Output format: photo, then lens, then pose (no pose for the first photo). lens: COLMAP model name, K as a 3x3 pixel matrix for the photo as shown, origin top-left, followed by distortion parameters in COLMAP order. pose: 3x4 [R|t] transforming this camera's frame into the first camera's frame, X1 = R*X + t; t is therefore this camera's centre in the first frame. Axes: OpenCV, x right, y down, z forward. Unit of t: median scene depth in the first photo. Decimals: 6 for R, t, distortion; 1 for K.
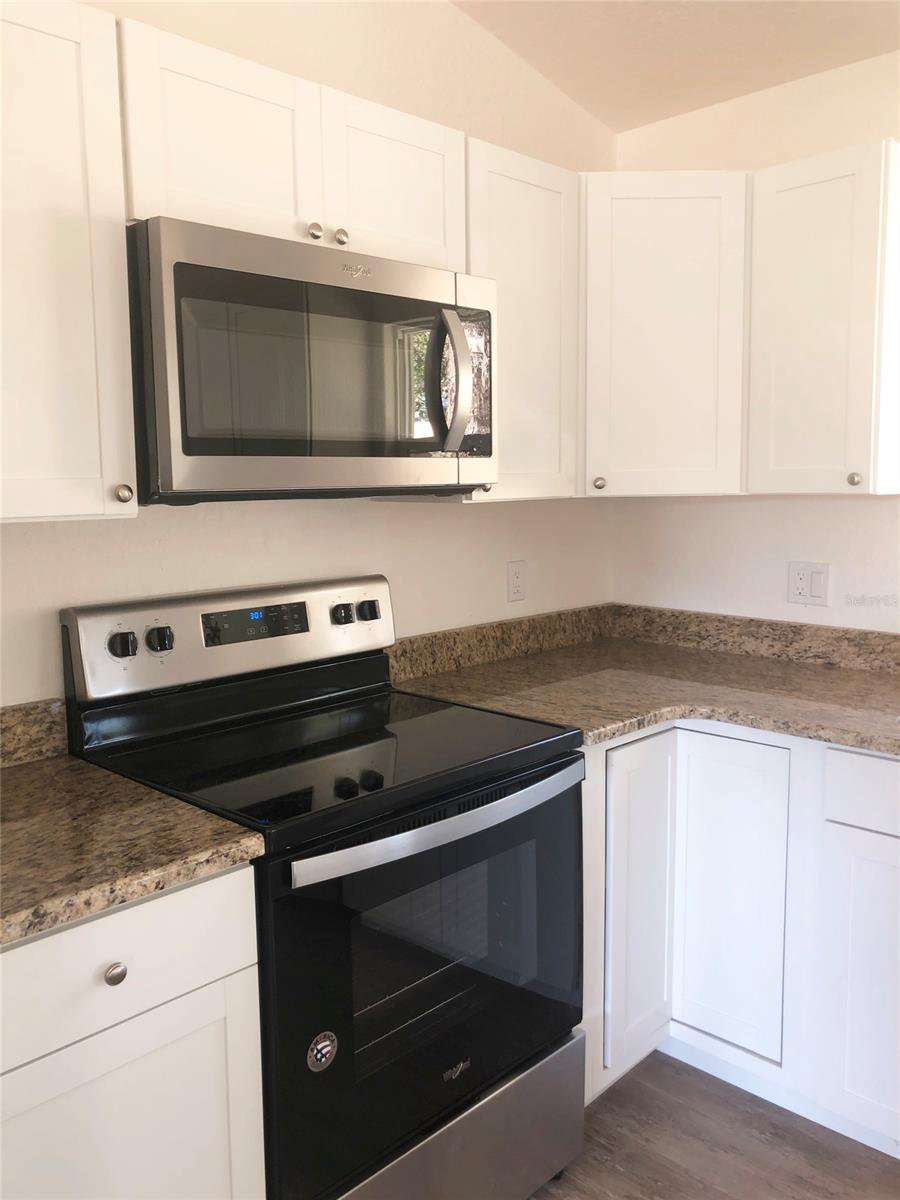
lens RADIAL K [[1091.1, 0, 452.0], [0, 1091.1, 576.1], [0, 0, 1]] dist [0.033529, -0.014895]
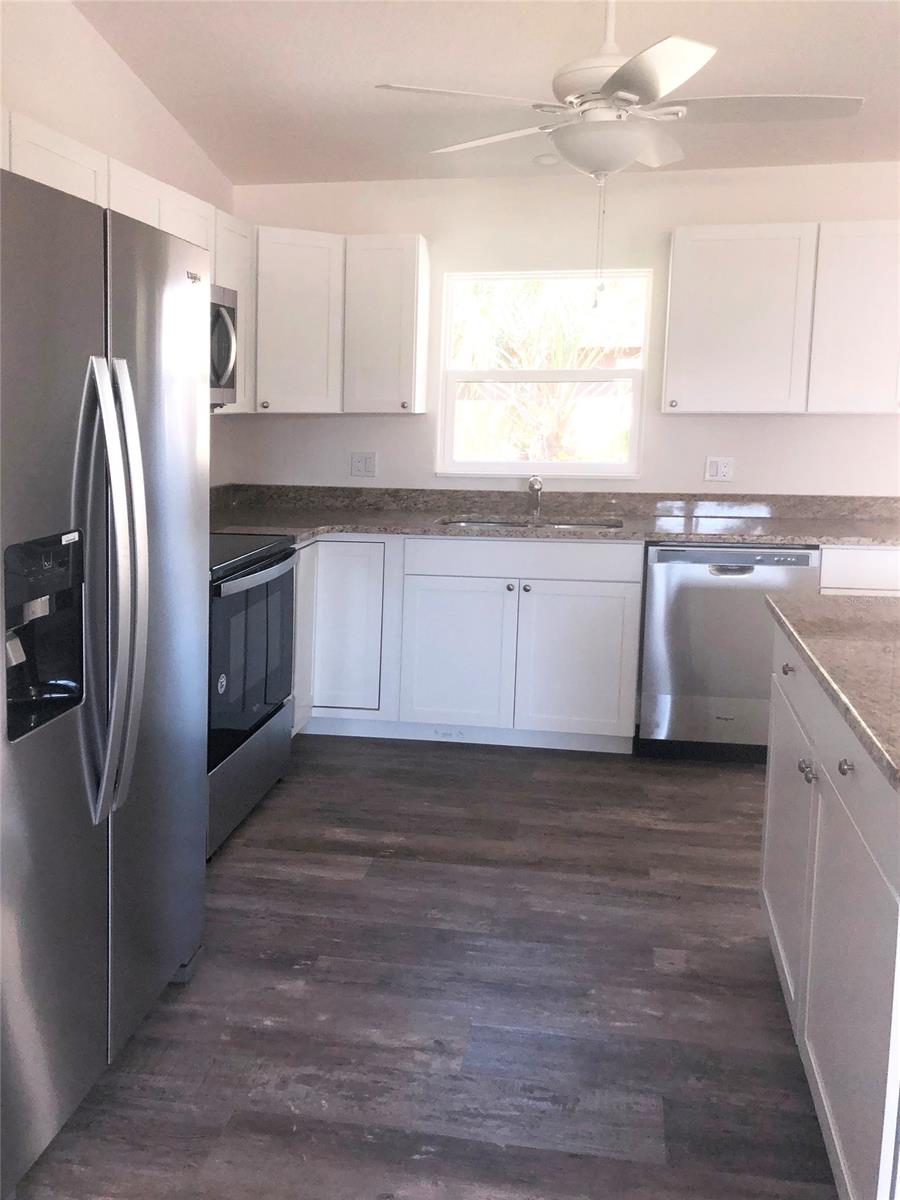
lens RADIAL K [[1091.1, 0, 452.0], [0, 1091.1, 576.1], [0, 0, 1]] dist [0.033529, -0.014895]
pose [[0.840492, -0.068325, 0.537500, -0.595171], [0.033140, 0.996643, 0.074868, 0.068681], [-0.540810, -0.045114, 0.839934, -0.657683]]
